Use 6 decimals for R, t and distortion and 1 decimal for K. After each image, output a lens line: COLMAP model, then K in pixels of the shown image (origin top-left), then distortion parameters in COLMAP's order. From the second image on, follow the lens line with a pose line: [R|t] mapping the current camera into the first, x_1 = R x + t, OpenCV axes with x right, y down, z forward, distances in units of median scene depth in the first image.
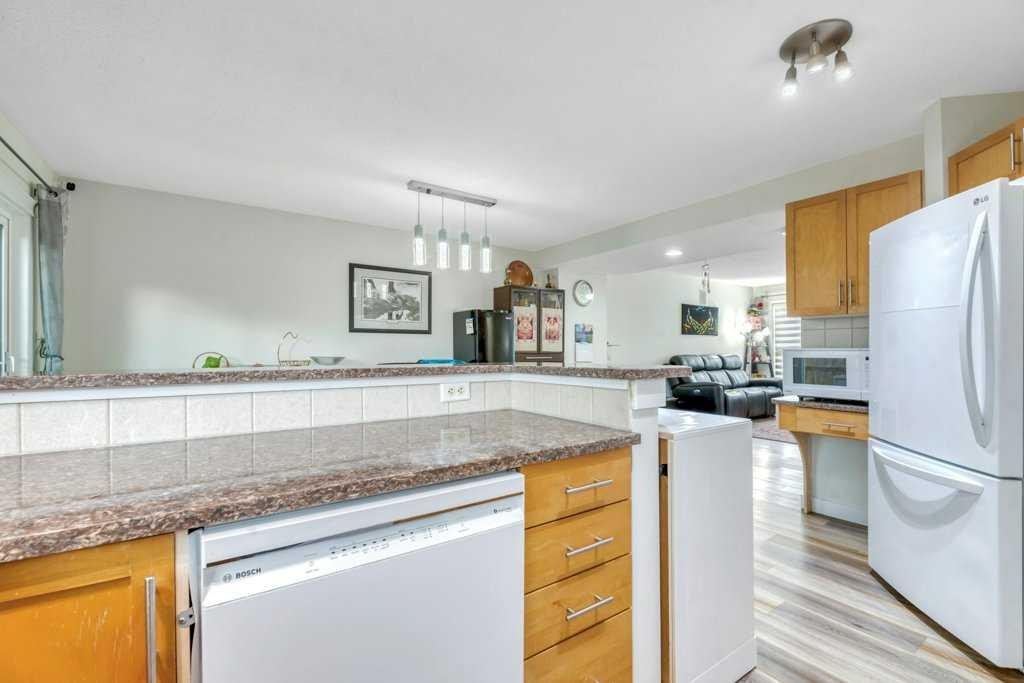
lens RADIAL K [[441.2, 0, 513.4], [0, 441.2, 346.1], [0, 0, 1]] dist [-0.000157, -0.000403]
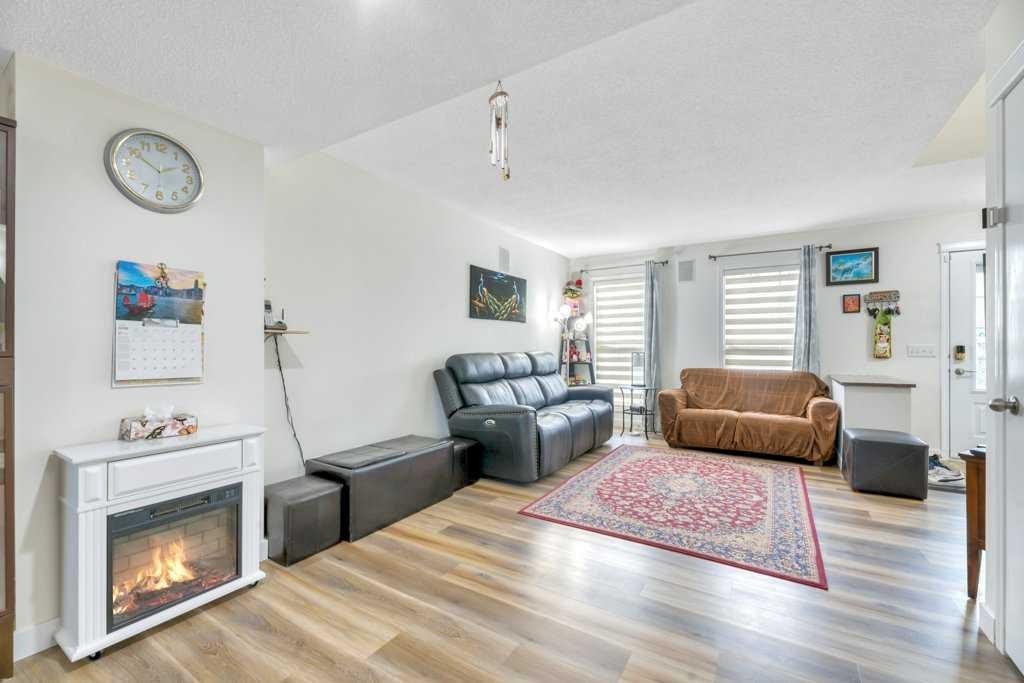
lens RADIAL K [[419.2, 0, 512.4], [0, 419.2, 345.9], [0, 0, 1]] dist [-0.002115, -0.003452]
pose [[0.918290, 0.001918, 0.395903, 0.210307], [-0.007196, 0.999904, 0.011846, 0.003654], [-0.395843, -0.013727, 0.918216, 0.460764]]
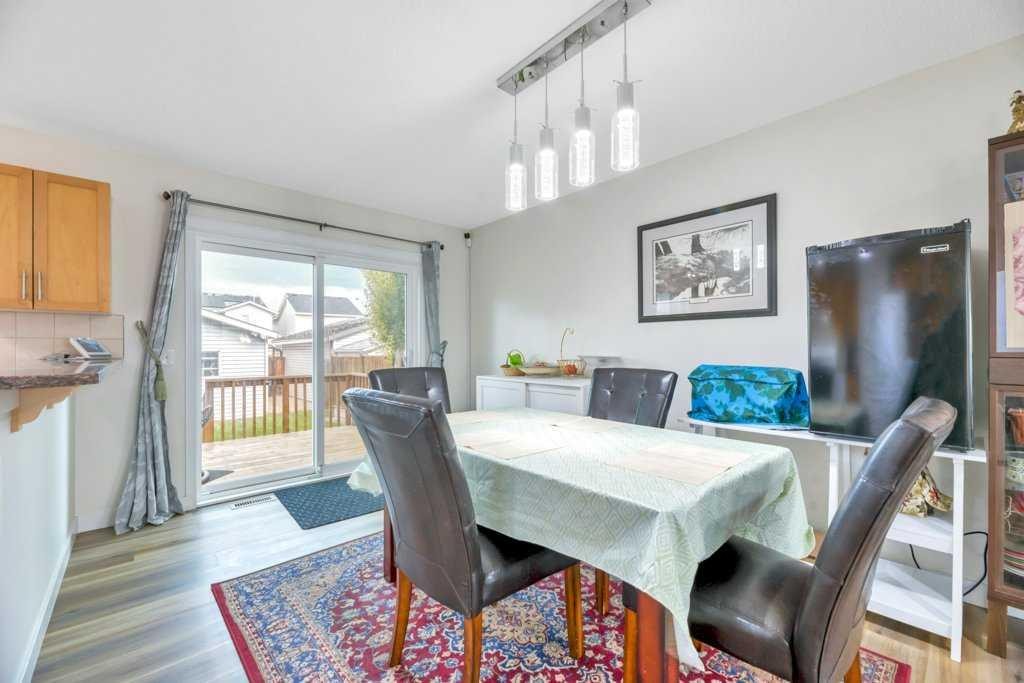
lens RADIAL K [[419.2, 0, 514.1], [0, 419.2, 347.8], [0, 0, 1]] dist [-0.002115, -0.003452]
pose [[0.153771, -0.000390, -0.988106, 0.751497], [0.010844, 0.999940, 0.001293, 0.010918], [0.988047, -0.010914, 0.153766, 0.751933]]
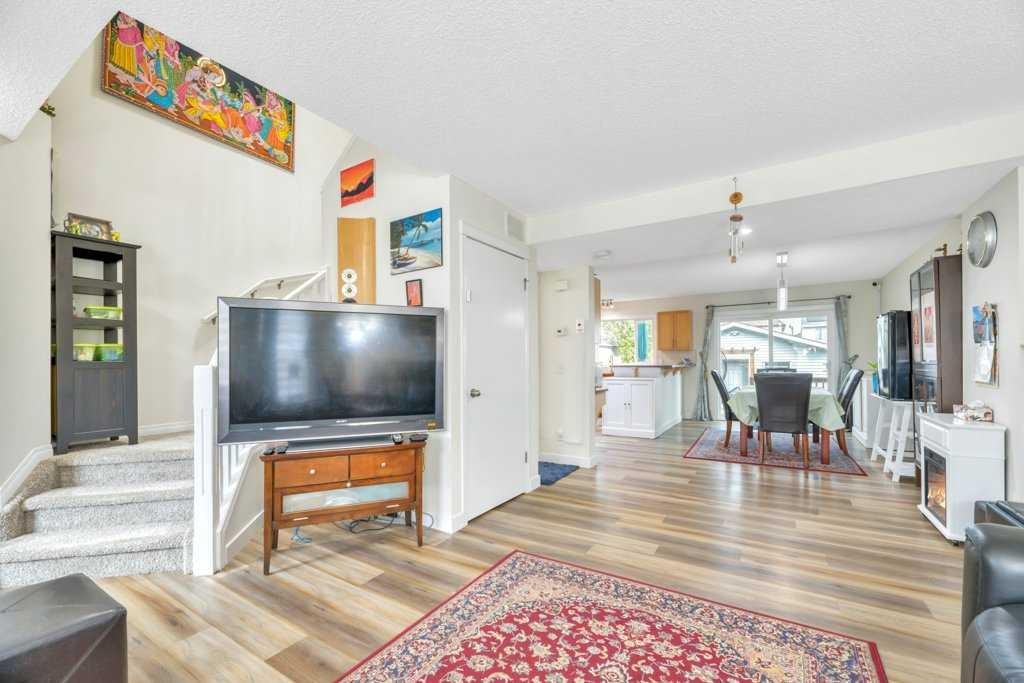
lens RADIAL K [[419.2, 0, 520.7], [0, 419.2, 361.2], [0, 0, 1]] dist [-0.002115, -0.003452]
pose [[-0.911021, 0.008623, -0.412271, 0.609218], [0.015769, 0.999779, -0.013934, 0.007905], [0.412059, -0.019195, -0.910955, 0.911684]]
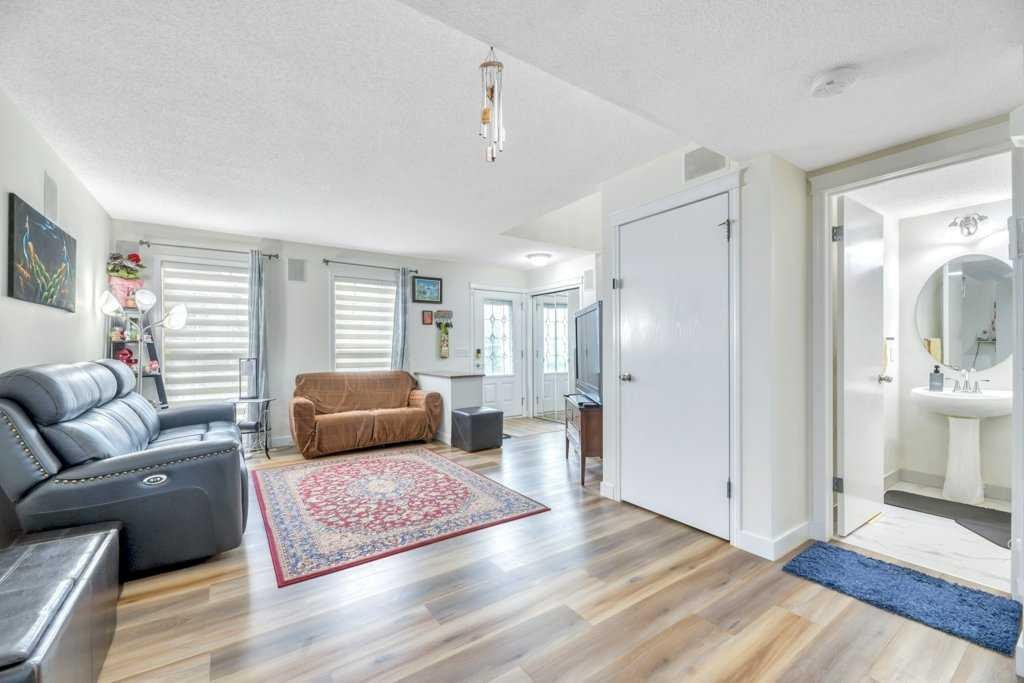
lens RADIAL K [[419.2, 0, 512.4], [0, 419.2, 348.2], [0, 0, 1]] dist [-0.002115, -0.003452]
pose [[-0.004029, 0.002789, 0.999988, 0.101808], [-0.008924, 0.999956, -0.002825, 0.005748], [-0.999952, -0.008935, -0.004004, 0.649425]]
